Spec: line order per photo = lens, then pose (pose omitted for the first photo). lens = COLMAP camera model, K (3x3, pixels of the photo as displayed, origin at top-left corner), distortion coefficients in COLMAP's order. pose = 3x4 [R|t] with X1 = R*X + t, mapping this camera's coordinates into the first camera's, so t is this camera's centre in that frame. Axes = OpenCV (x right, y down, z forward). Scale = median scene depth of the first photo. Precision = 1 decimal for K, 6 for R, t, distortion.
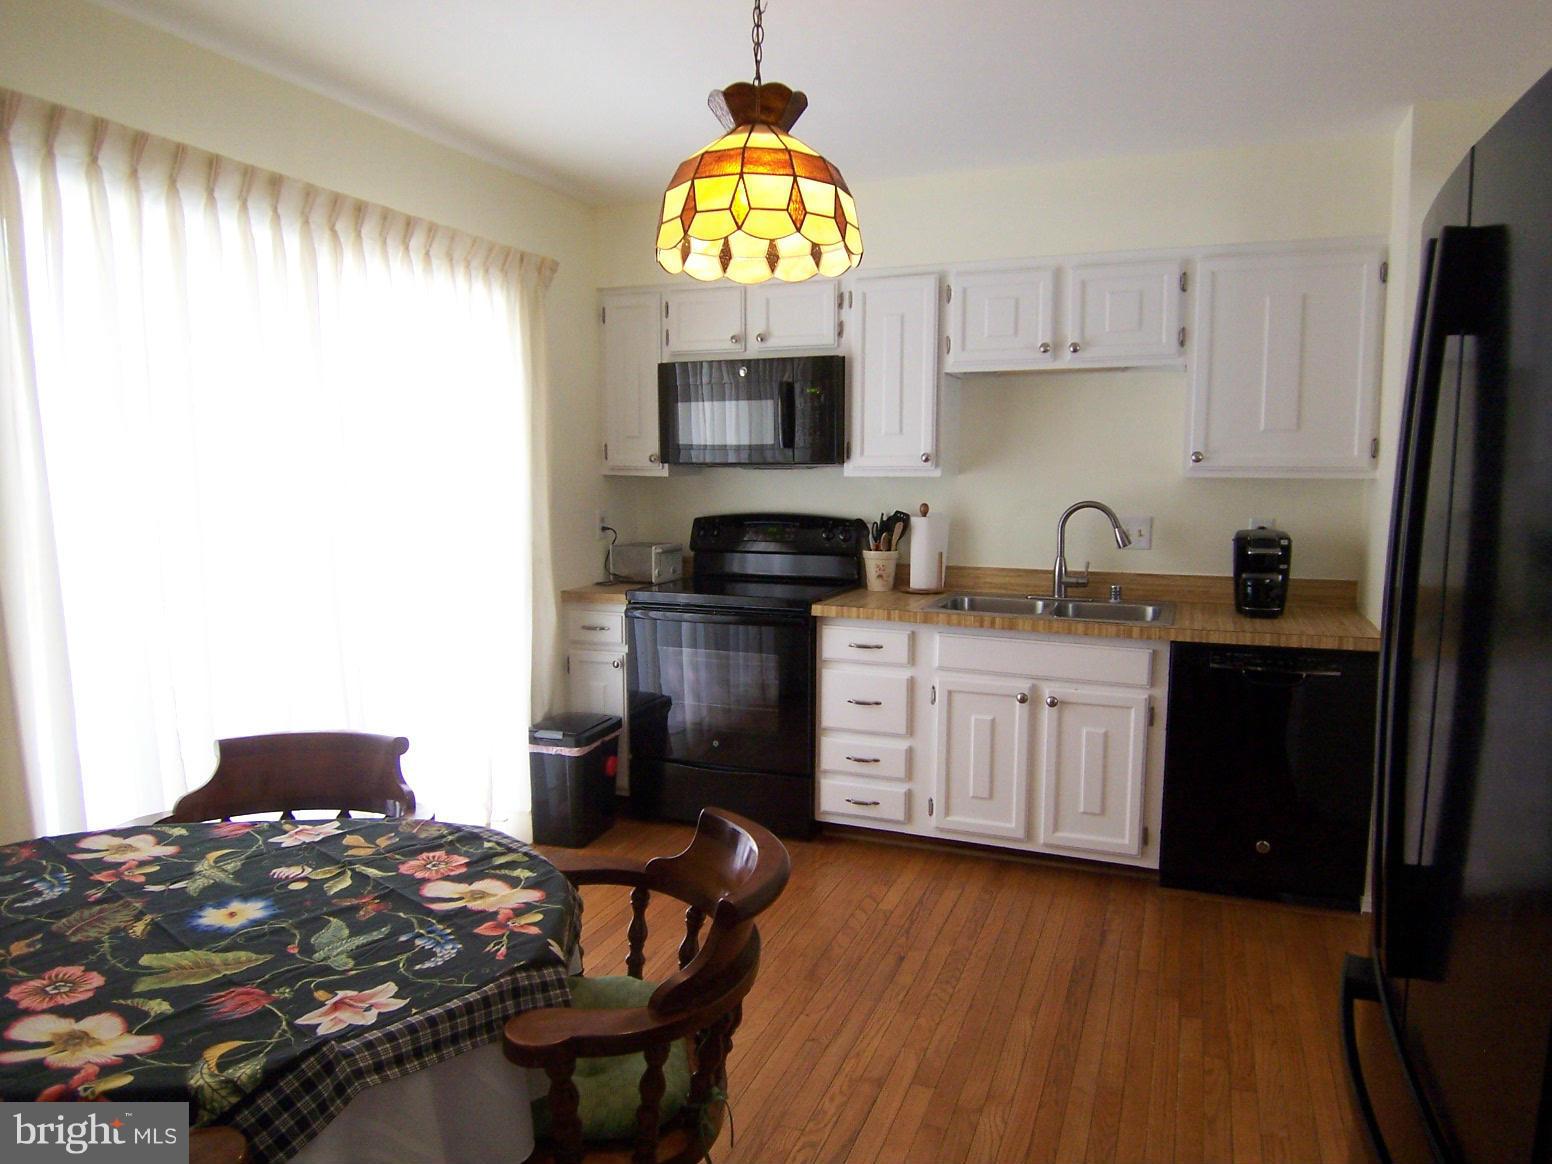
lens RADIAL K [[1045.3, 0, 784.8], [0, 1045.3, 584.6], [0, 0, 1]] dist [-0.001963, -0.059656]
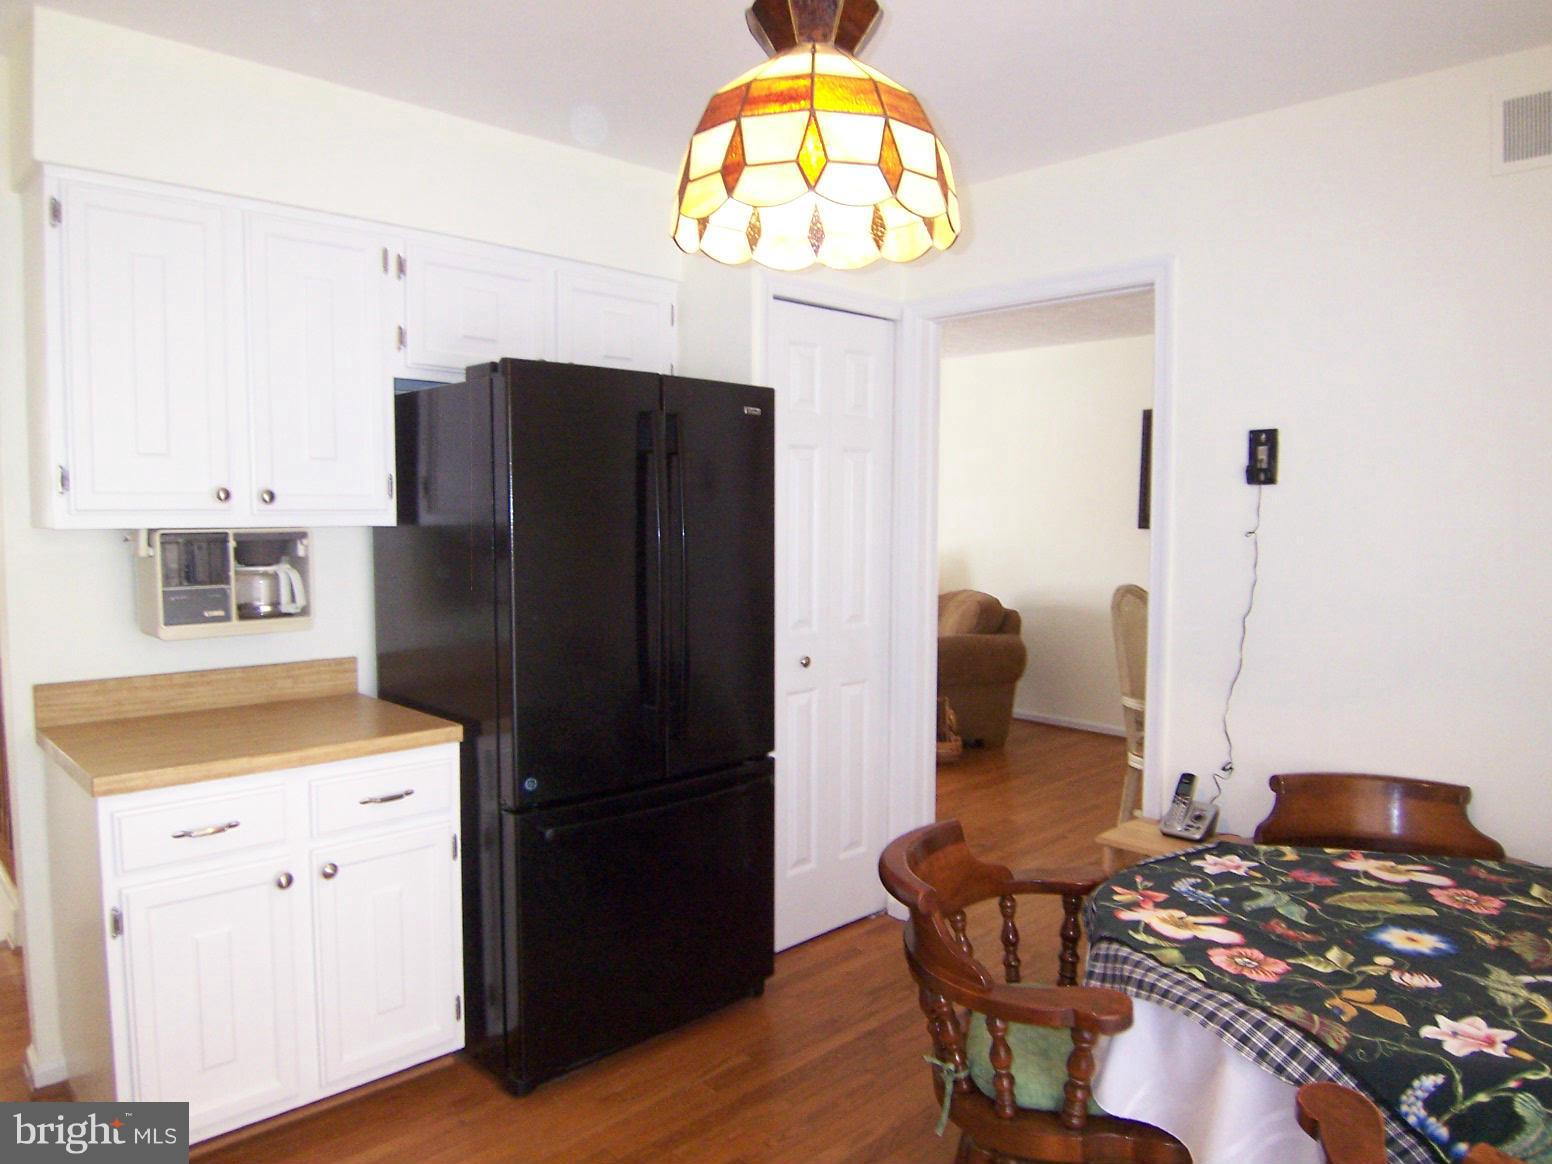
lens RADIAL K [[1046.2, 0, 738.1], [0, 1046.2, 585.0], [0, 0, 1]] dist [0.000557, -0.081981]
pose [[-0.893053, -0.031123, 0.448873, -0.165746], [0.050446, 0.984390, 0.168618, -0.106447], [-0.447114, 0.173228, -0.877543, 0.942763]]
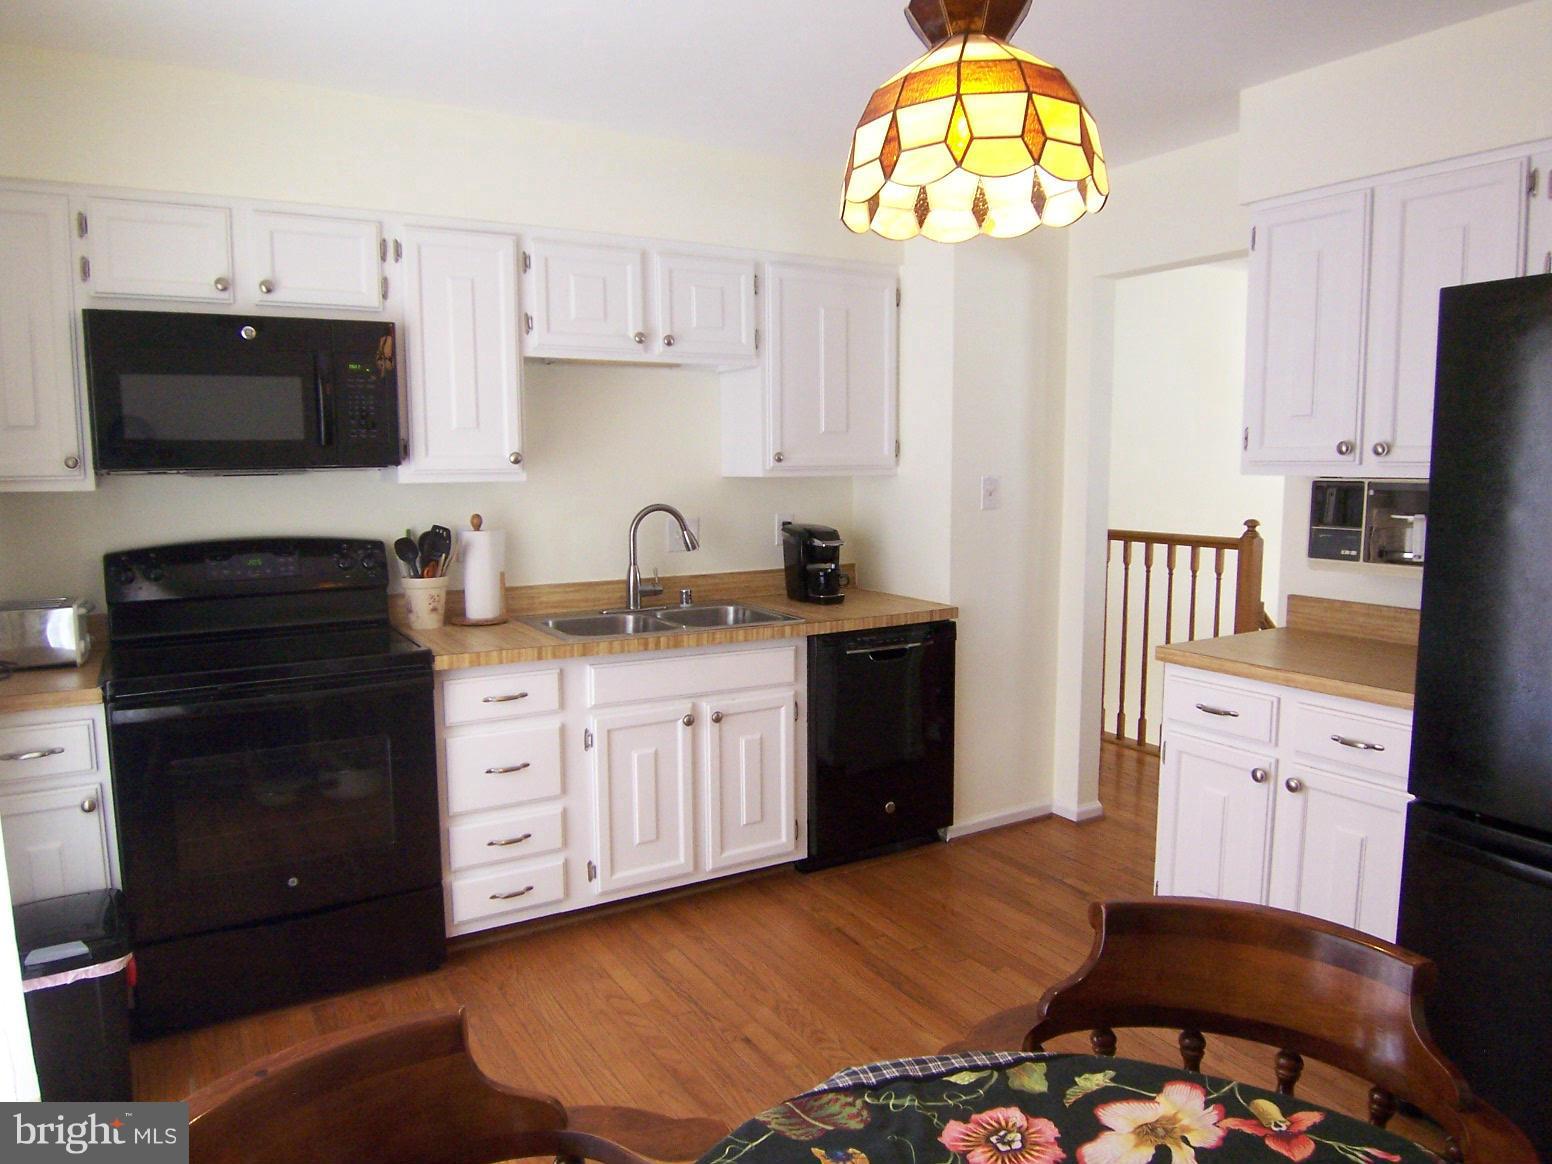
lens RADIAL K [[1045.3, 0, 784.8], [0, 1045.3, 584.6], [0, 0, 1]] dist [-0.001963, -0.059656]
pose [[0.603176, -0.099045, 0.791434, -0.423845], [0.097926, 0.993949, 0.049757, -0.045818], [-0.791574, 0.047490, 0.609226, 0.358219]]
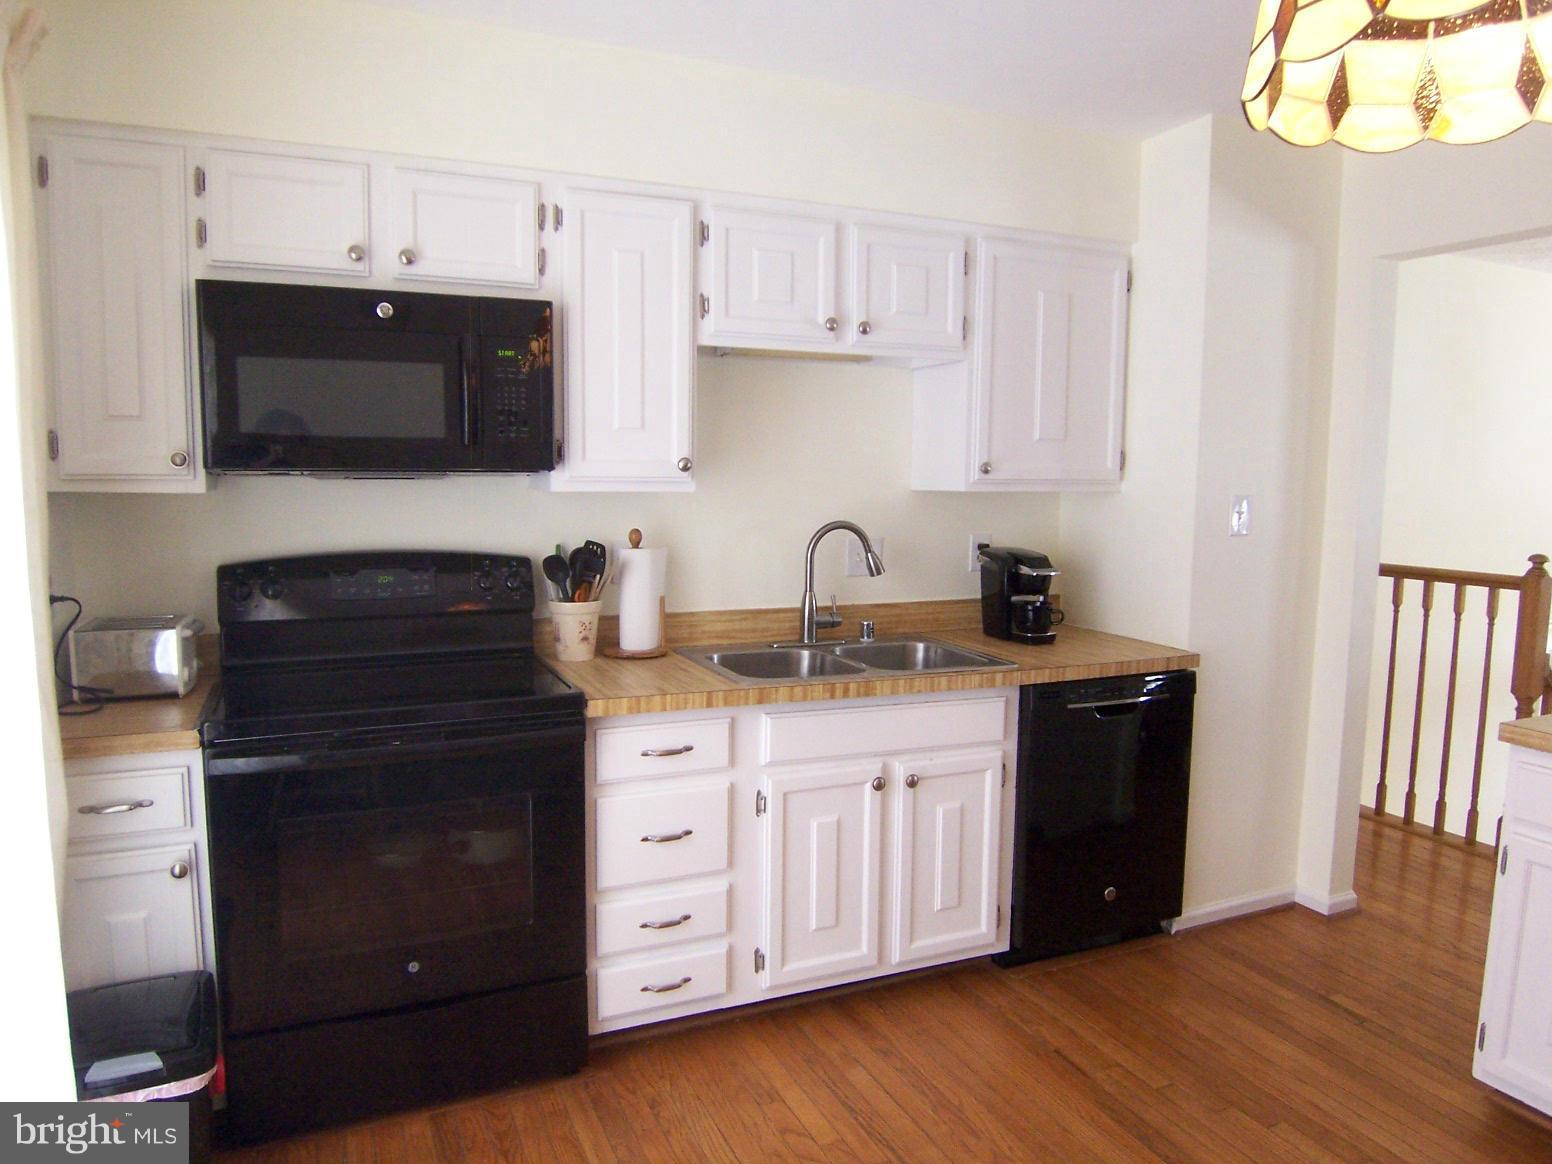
lens RADIAL K [[1045.3, 0, 784.8], [0, 1045.3, 584.6], [0, 0, 1]] dist [-0.001963, -0.059656]
pose [[0.694368, -0.071118, 0.716098, -0.344107], [0.072968, 0.996934, 0.028256, -0.060371], [-0.715911, 0.032632, 0.697428, 0.500044]]
